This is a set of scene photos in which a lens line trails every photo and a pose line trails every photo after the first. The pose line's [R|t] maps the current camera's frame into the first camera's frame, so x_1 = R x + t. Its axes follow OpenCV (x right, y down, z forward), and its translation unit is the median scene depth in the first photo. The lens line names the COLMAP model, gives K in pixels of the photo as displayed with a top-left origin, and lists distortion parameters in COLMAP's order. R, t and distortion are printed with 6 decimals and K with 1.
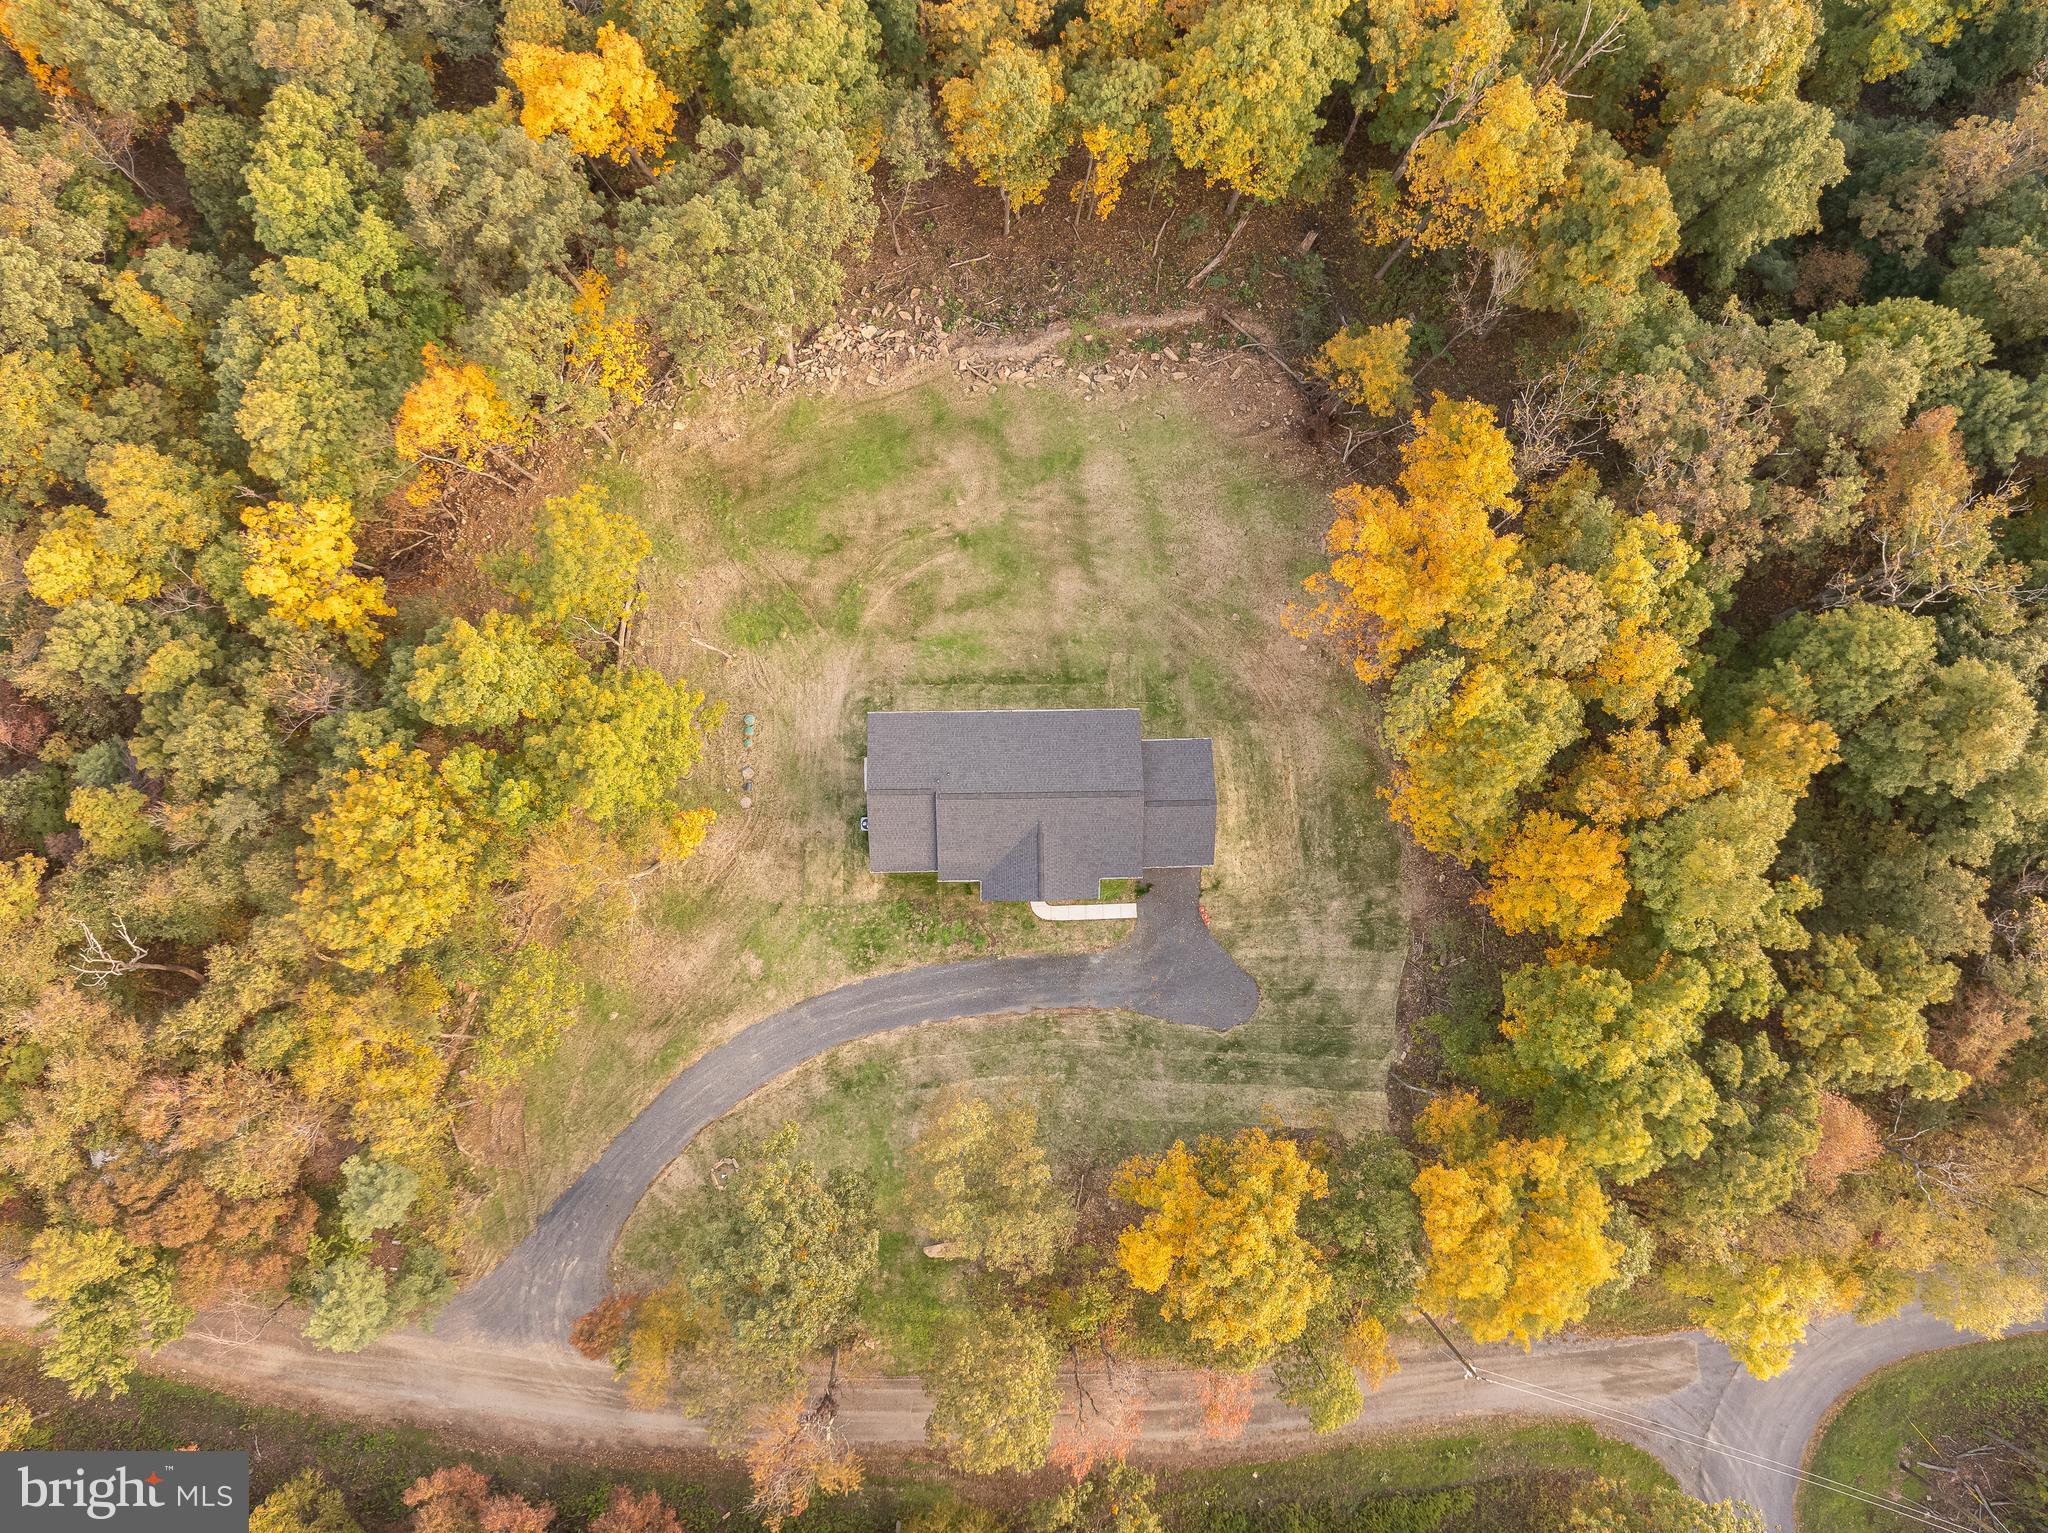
lens RADIAL K [[1451.0, 0, 1024.0], [0, 1451.0, 766.5], [0, 0, 1]] dist [-0.035132, -0.000011]
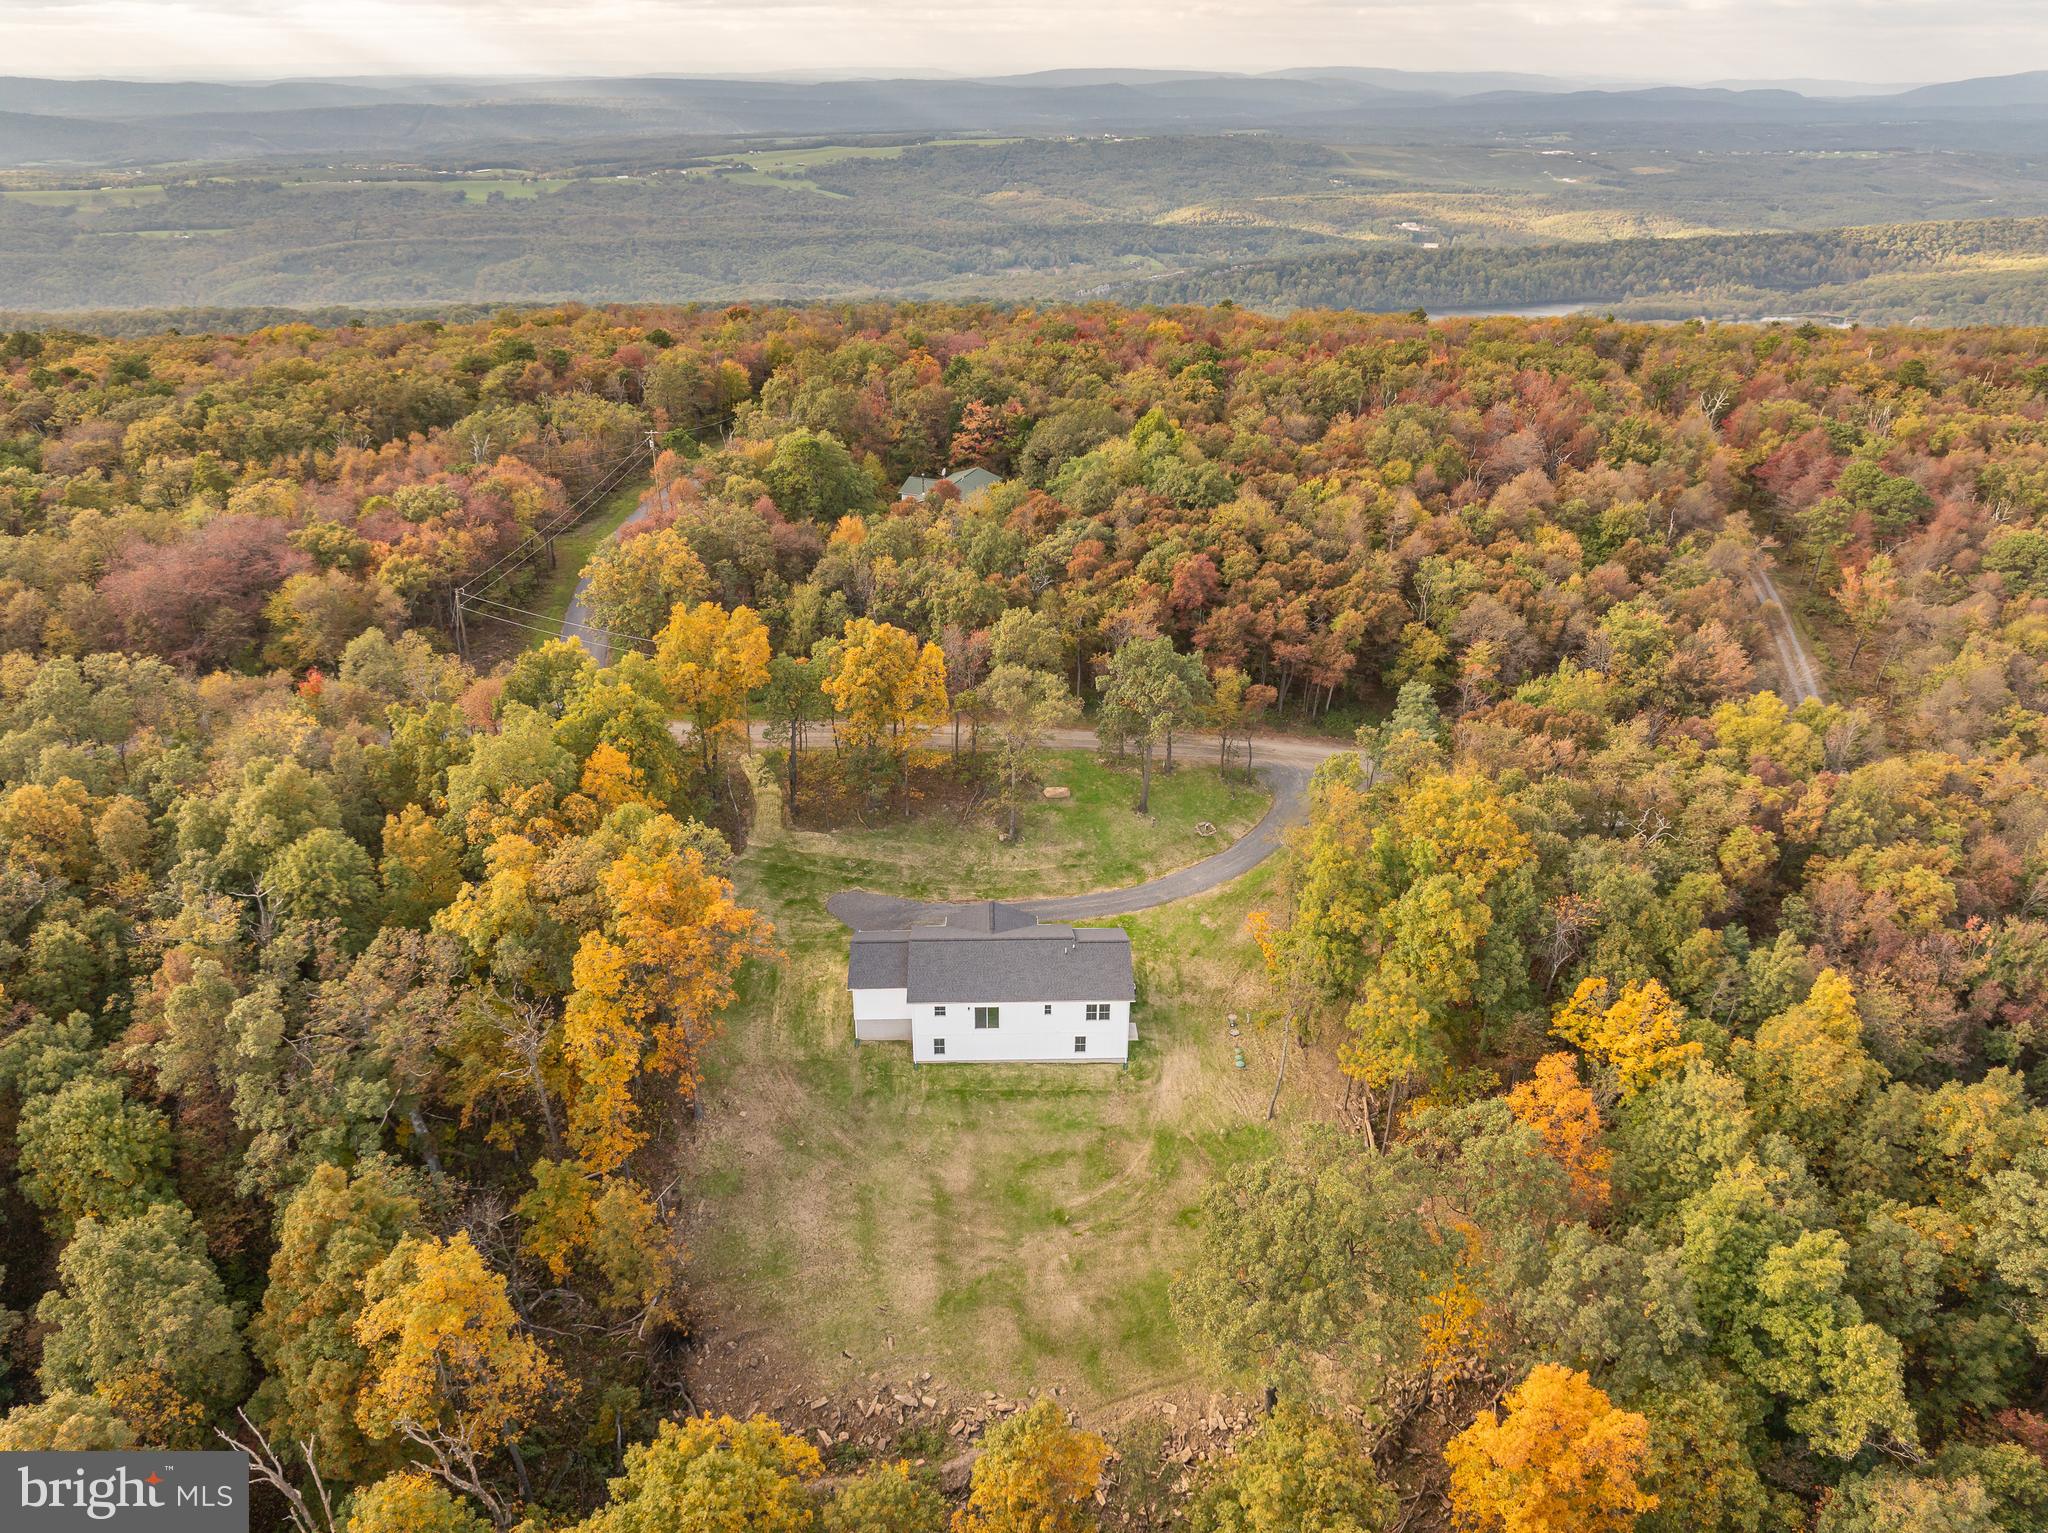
lens RADIAL K [[1451.0, 0, 1024.0], [0, 1451.0, 766.5], [0, 0, 1]] dist [-0.035132, -0.000011]
pose [[-0.999180, -0.028833, -0.028442, 0.020901], [-0.013352, -0.428499, 0.903443, -0.925934], [-0.038236, 0.903082, 0.427763, 0.288423]]
